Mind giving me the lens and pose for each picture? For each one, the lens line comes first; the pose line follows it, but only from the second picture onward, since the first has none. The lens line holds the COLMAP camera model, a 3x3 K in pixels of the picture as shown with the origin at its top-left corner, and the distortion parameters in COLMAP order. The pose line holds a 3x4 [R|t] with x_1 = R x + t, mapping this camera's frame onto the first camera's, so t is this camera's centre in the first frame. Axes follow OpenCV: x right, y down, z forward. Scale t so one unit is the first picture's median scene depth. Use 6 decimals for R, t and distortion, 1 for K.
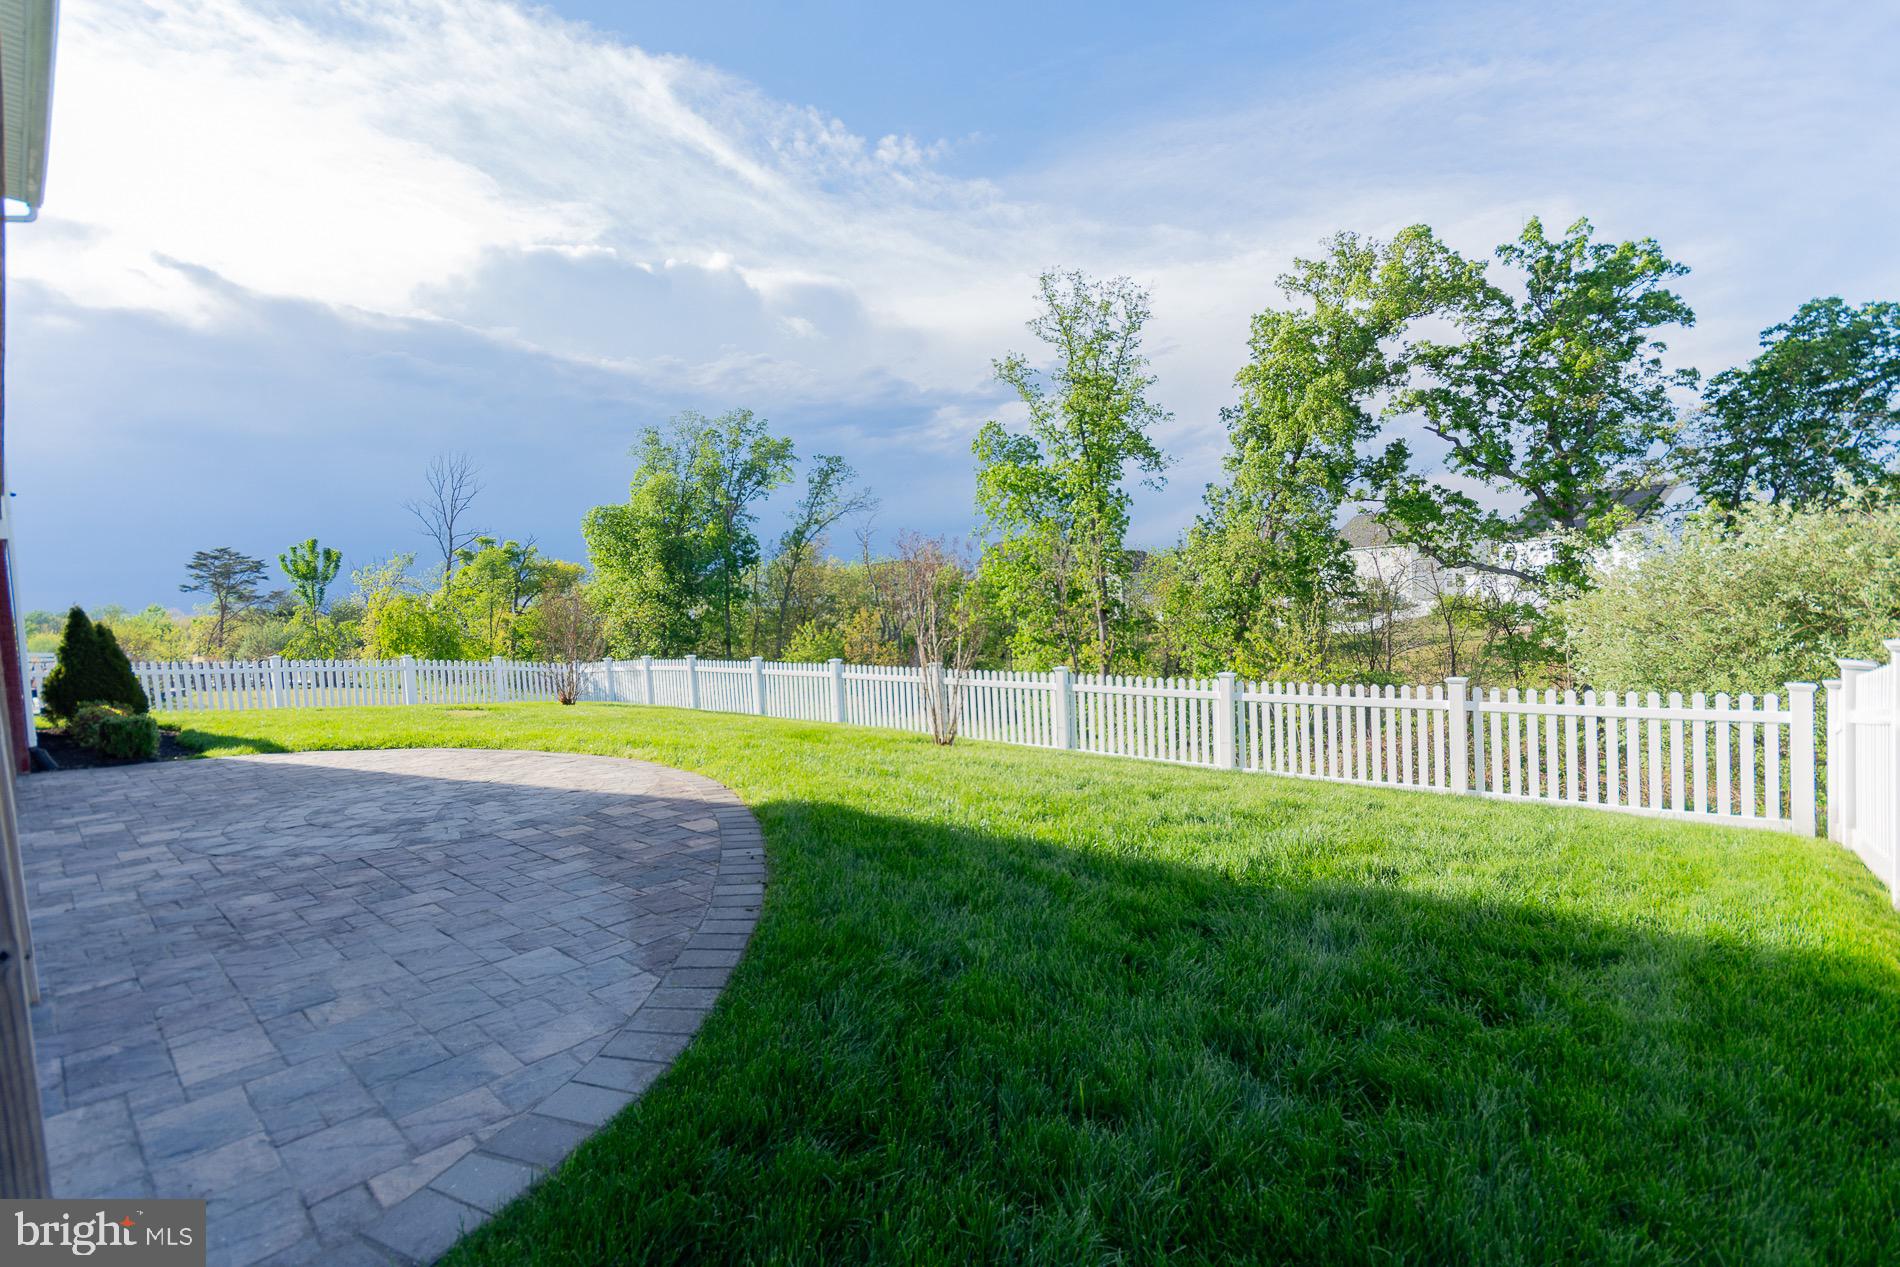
lens RADIAL K [[830.5, 0, 943.7], [0, 830.5, 648.3], [0, 0, 1]] dist [0.013274, -0.001345]
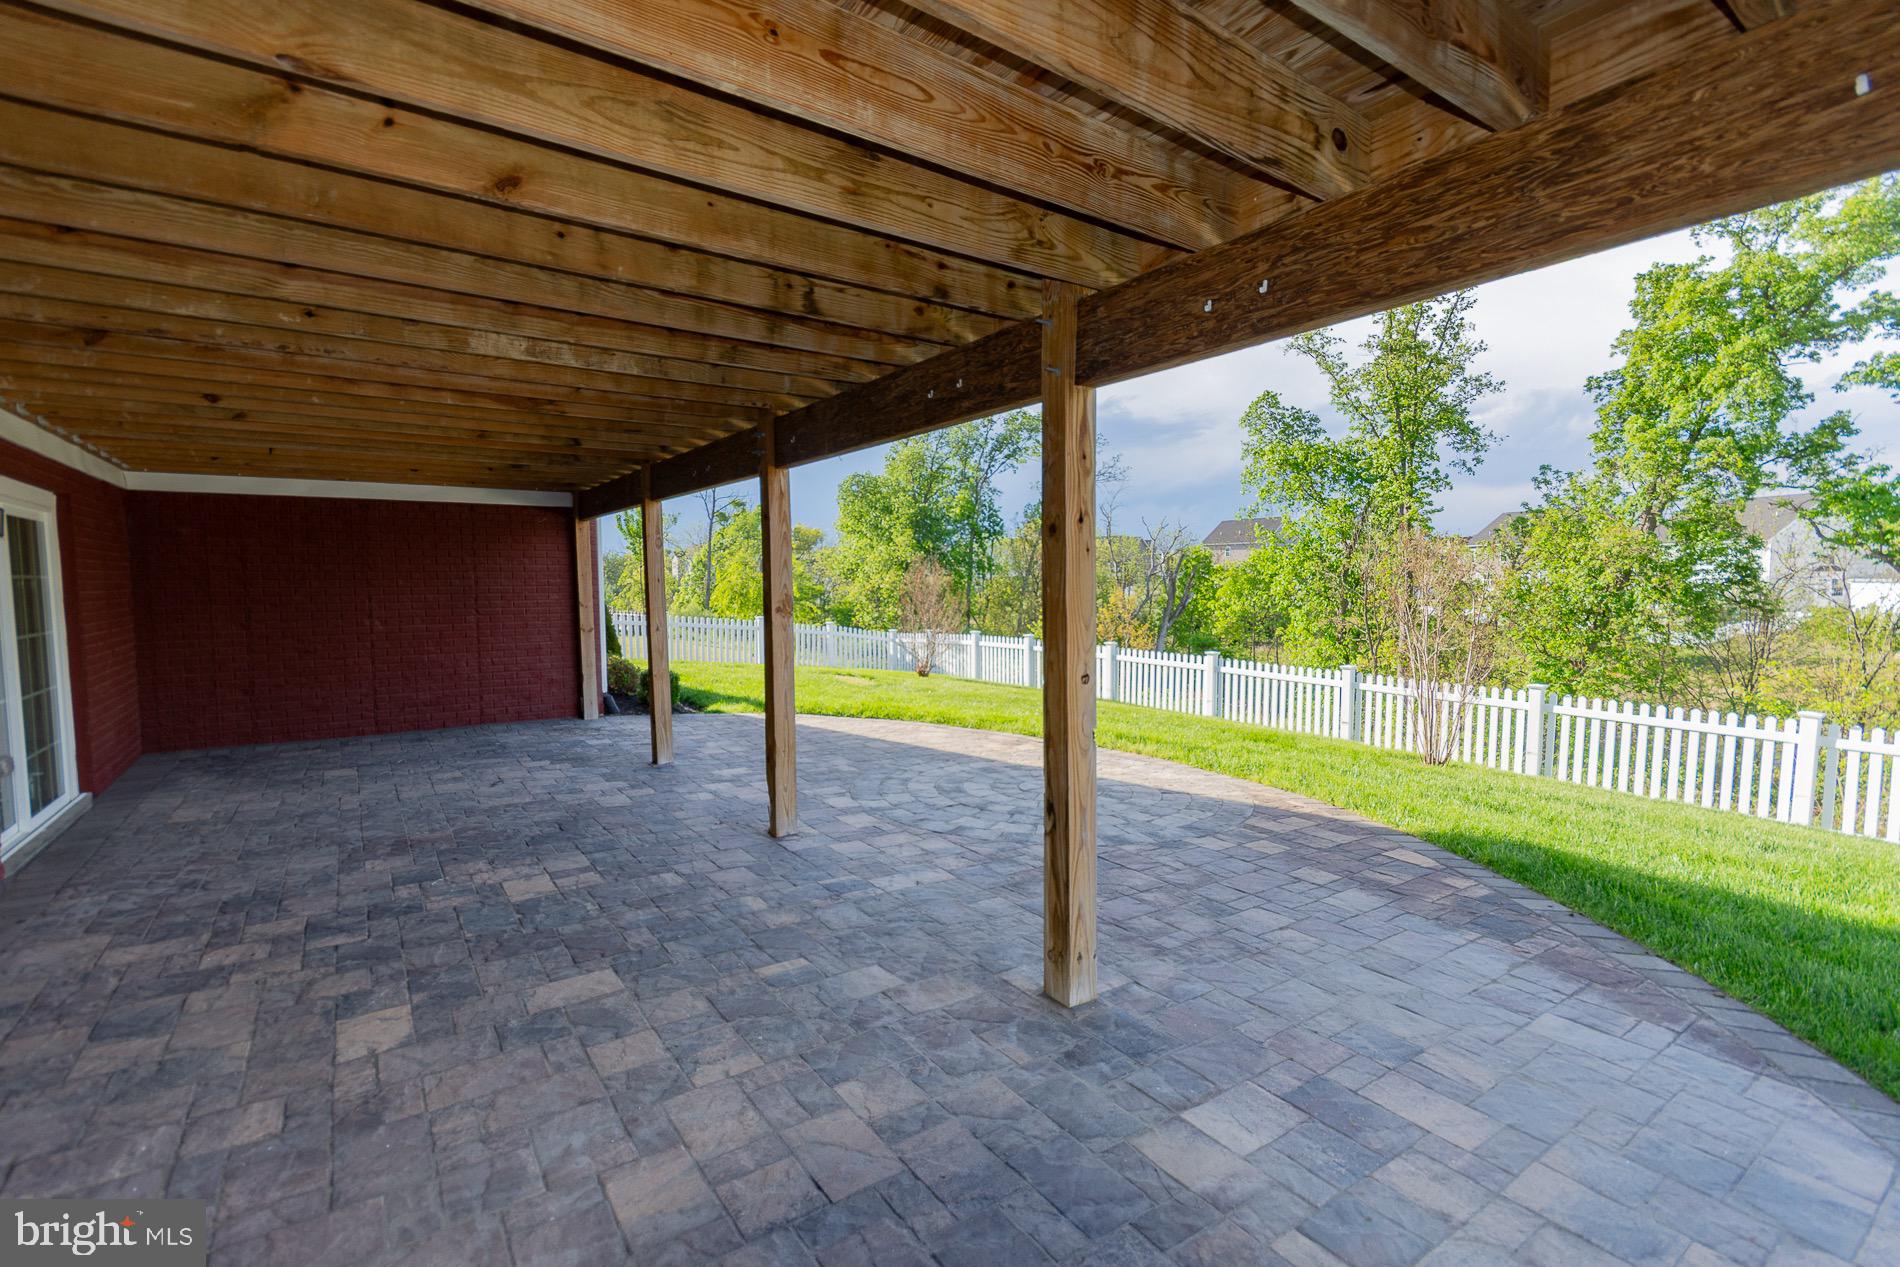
lens RADIAL K [[830.5, 0, 933.5], [0, 830.5, 651.3], [0, 0, 1]] dist [0.013274, -0.001345]
pose [[0.972051, 0.065431, -0.225466, -0.102124], [-0.056887, 0.997402, 0.044194, -0.005278], [0.227772, -0.030132, 0.973248, -0.006218]]
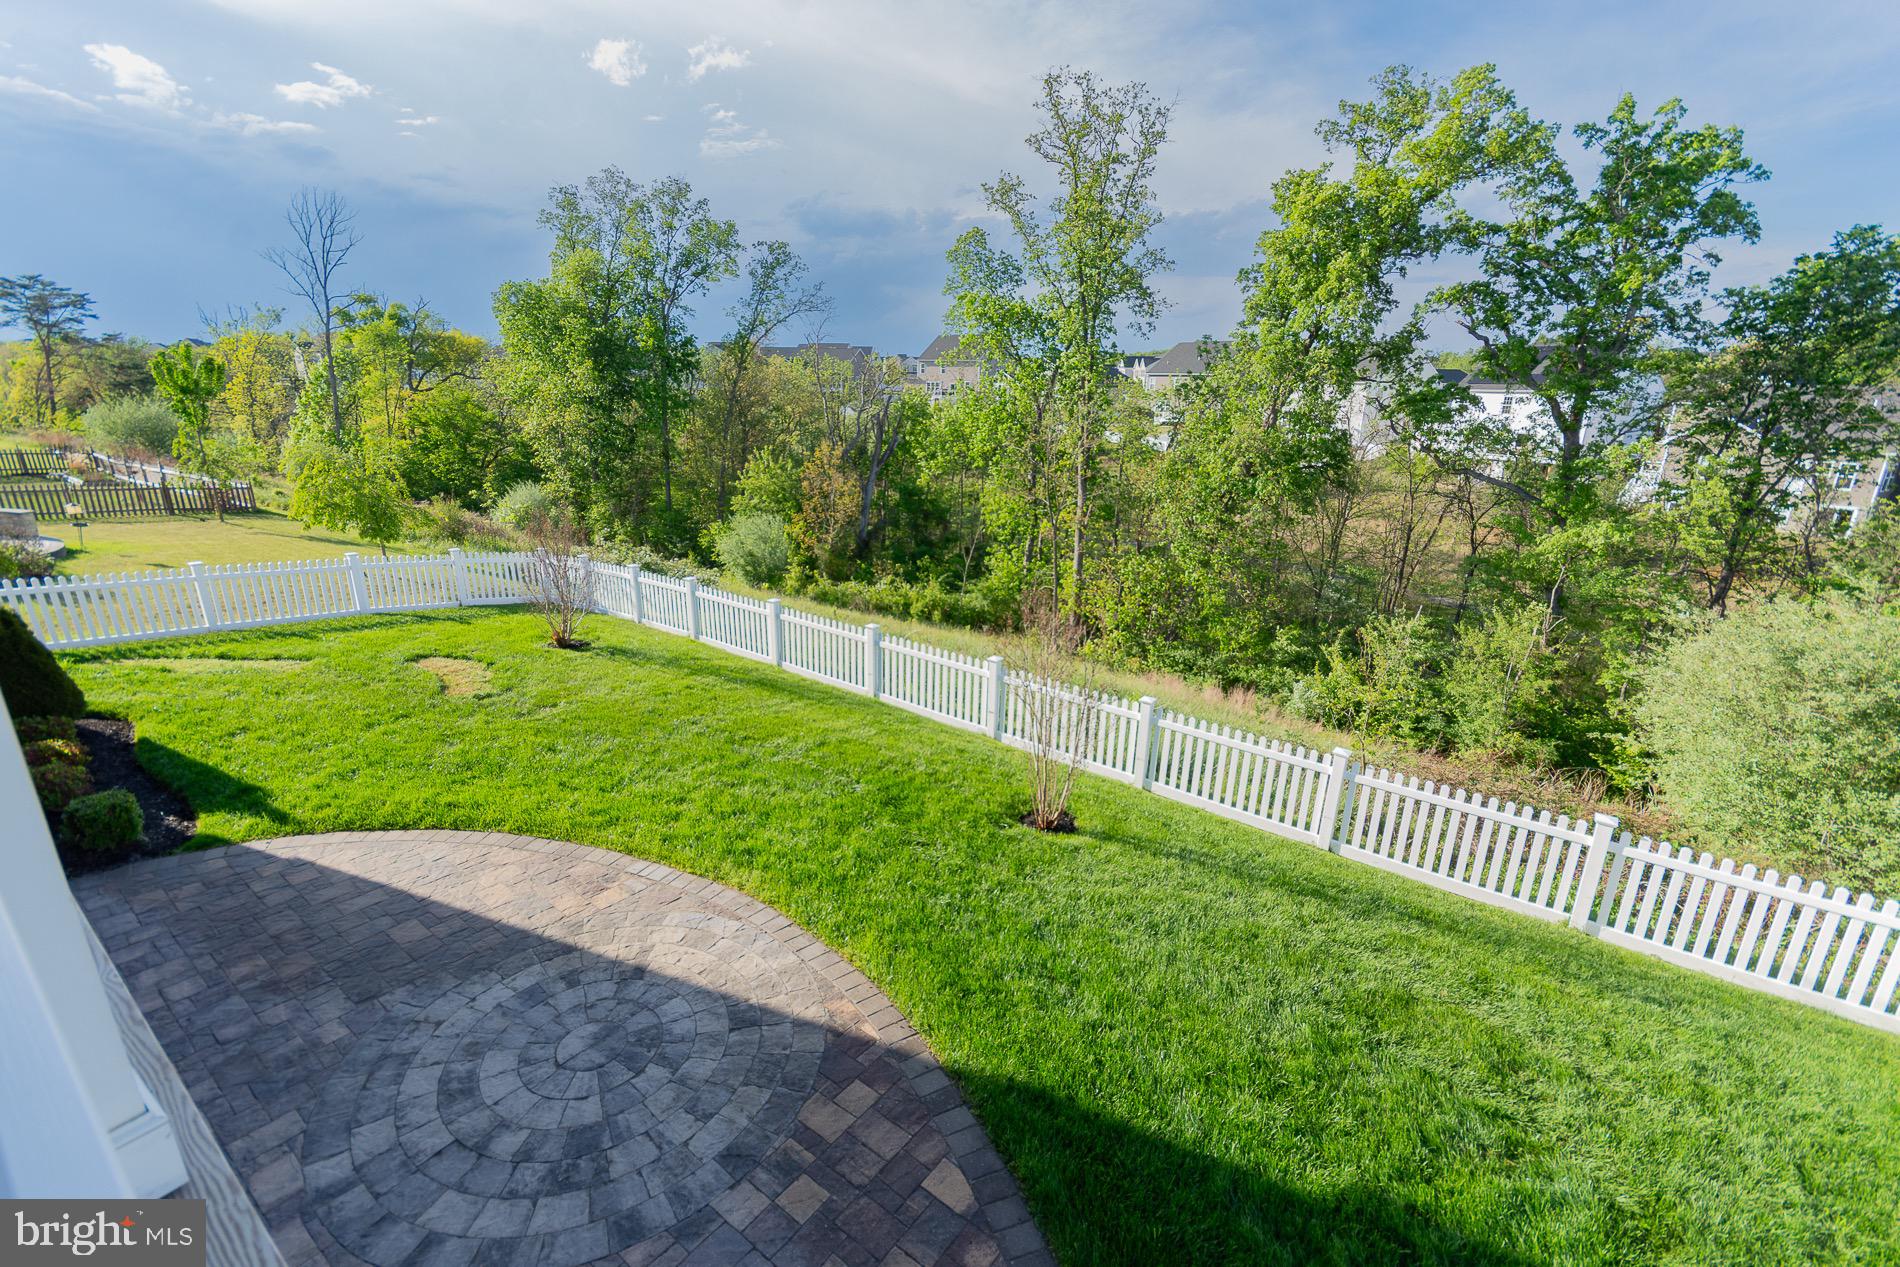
lens RADIAL K [[830.5, 0, 932.5], [0, 830.5, 619.7], [0, 0, 1]] dist [0.013274, -0.001345]
pose [[0.994488, 0.040169, 0.096851, -0.069073], [-0.061644, 0.971194, 0.230178, -0.094455], [-0.084816, -0.234880, 0.968317, 0.046976]]
